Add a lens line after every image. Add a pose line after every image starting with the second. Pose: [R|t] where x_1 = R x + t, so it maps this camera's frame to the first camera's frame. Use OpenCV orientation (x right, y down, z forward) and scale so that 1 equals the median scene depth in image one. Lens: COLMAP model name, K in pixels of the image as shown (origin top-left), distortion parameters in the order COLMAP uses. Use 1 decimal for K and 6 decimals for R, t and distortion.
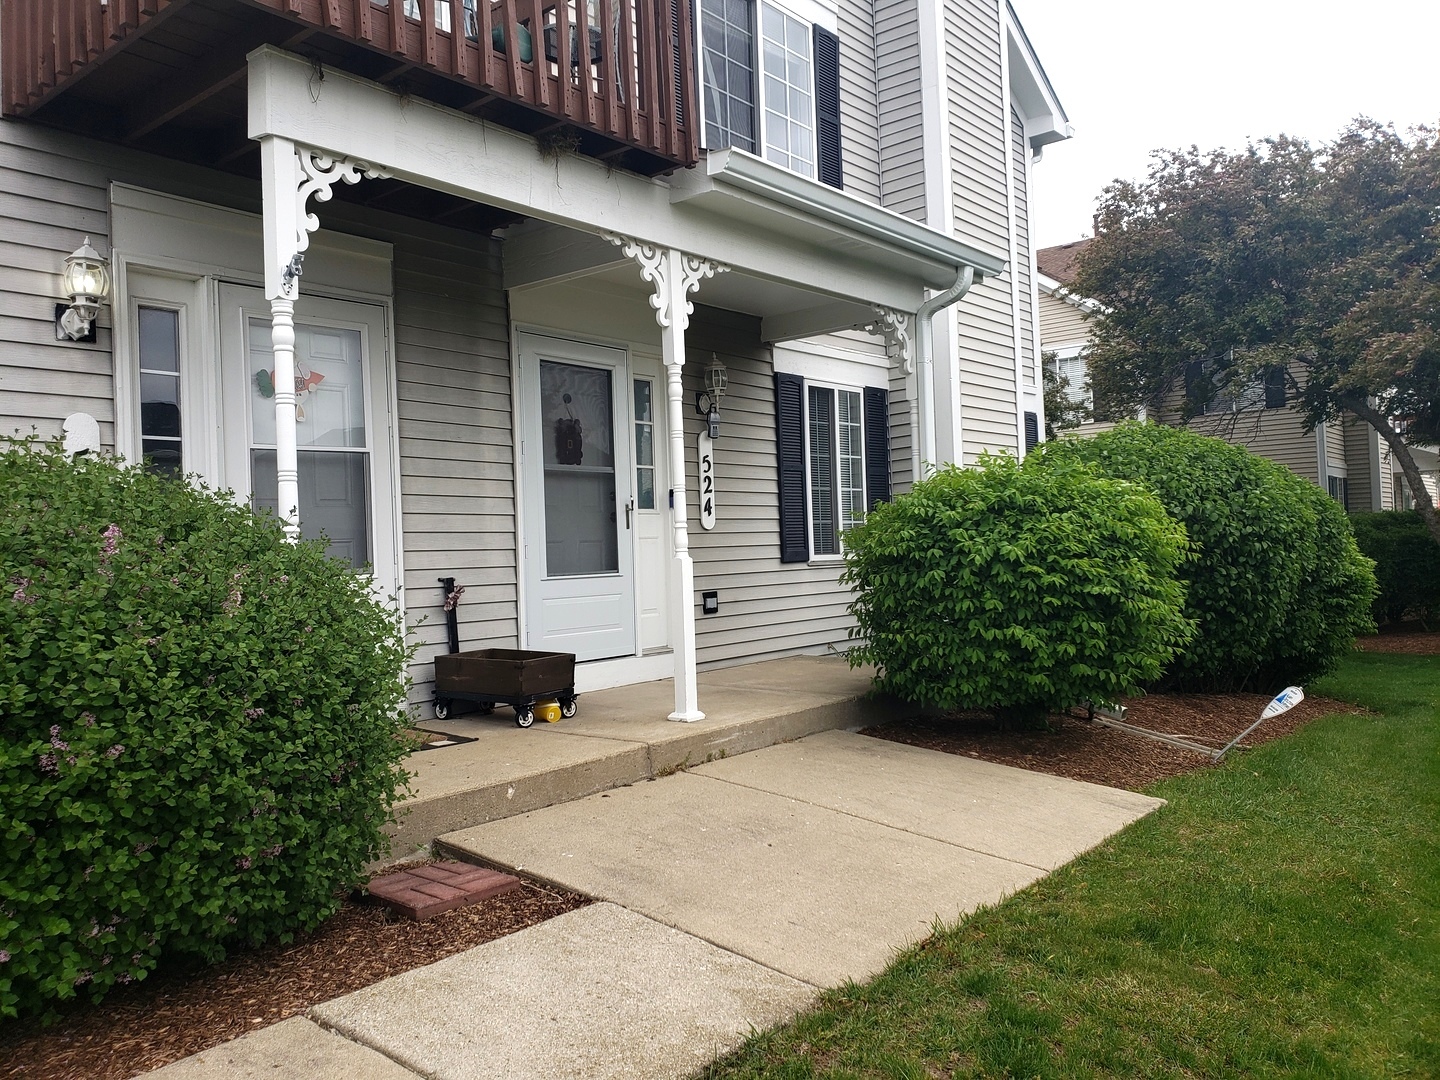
lens RADIAL K [[1097.4, 0, 721.0], [0, 1097.4, 535.1], [0, 0, 1]] dist [0.014894, 0.003142]
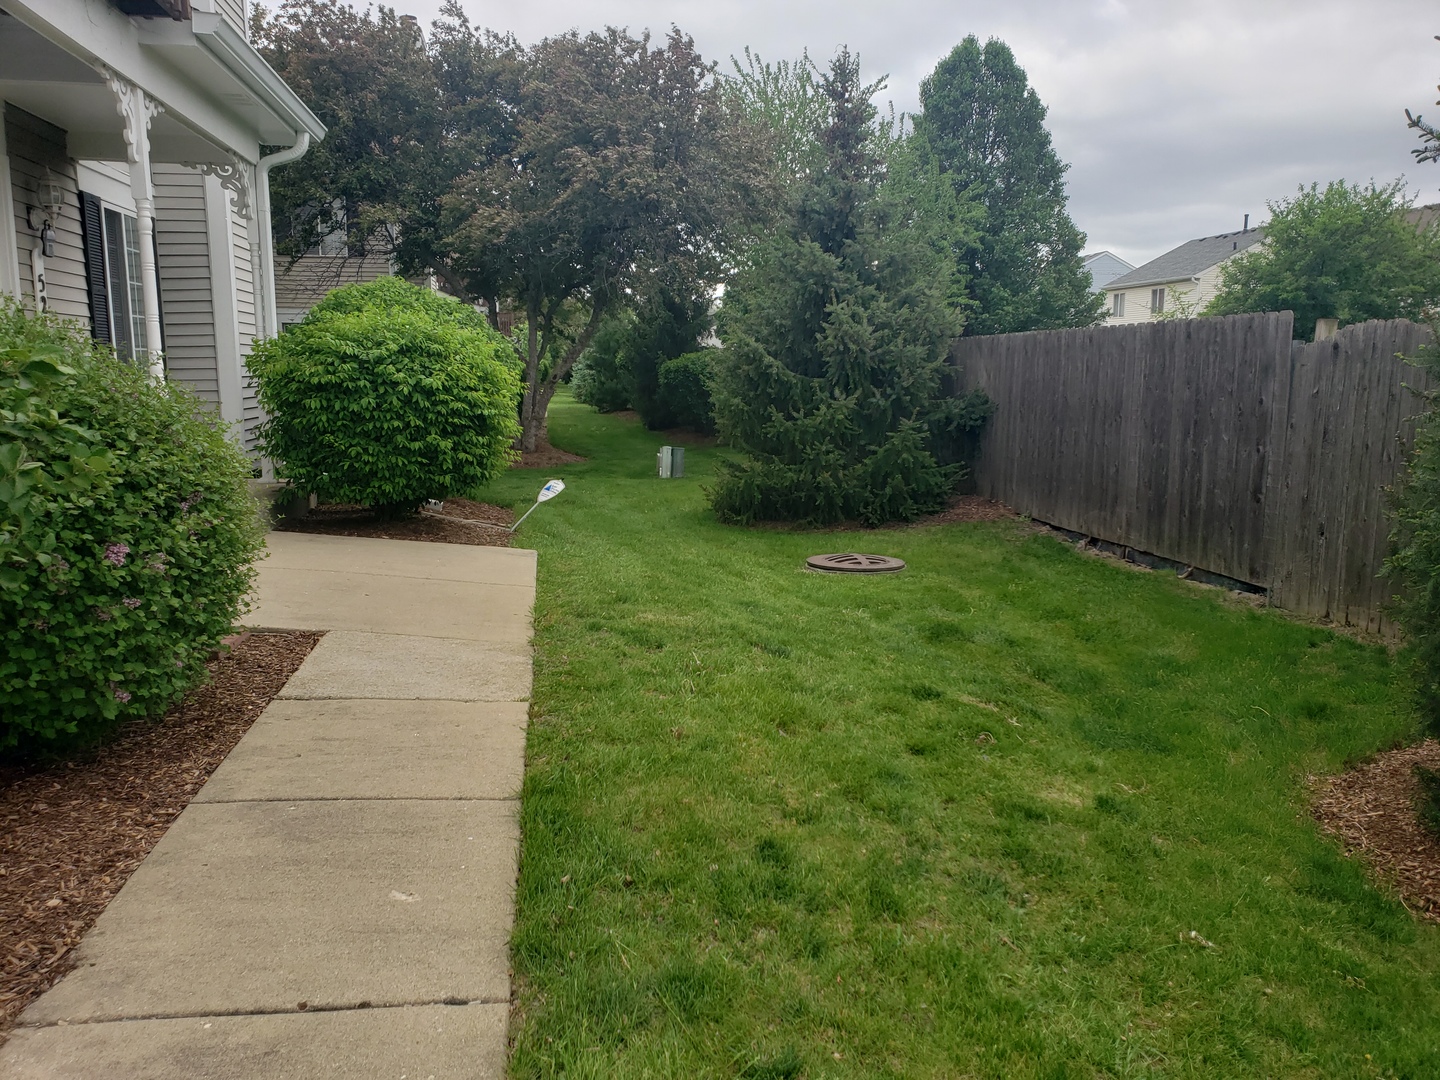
lens RADIAL K [[1097.4, 0, 719.8], [0, 1097.4, 539.4], [0, 0, 1]] dist [0.014894, 0.003142]
pose [[0.662194, -0.079822, 0.745069, -0.493205], [-0.037363, 0.989556, 0.139222, 0.002048], [-0.748401, -0.120030, 0.652296, -0.164672]]
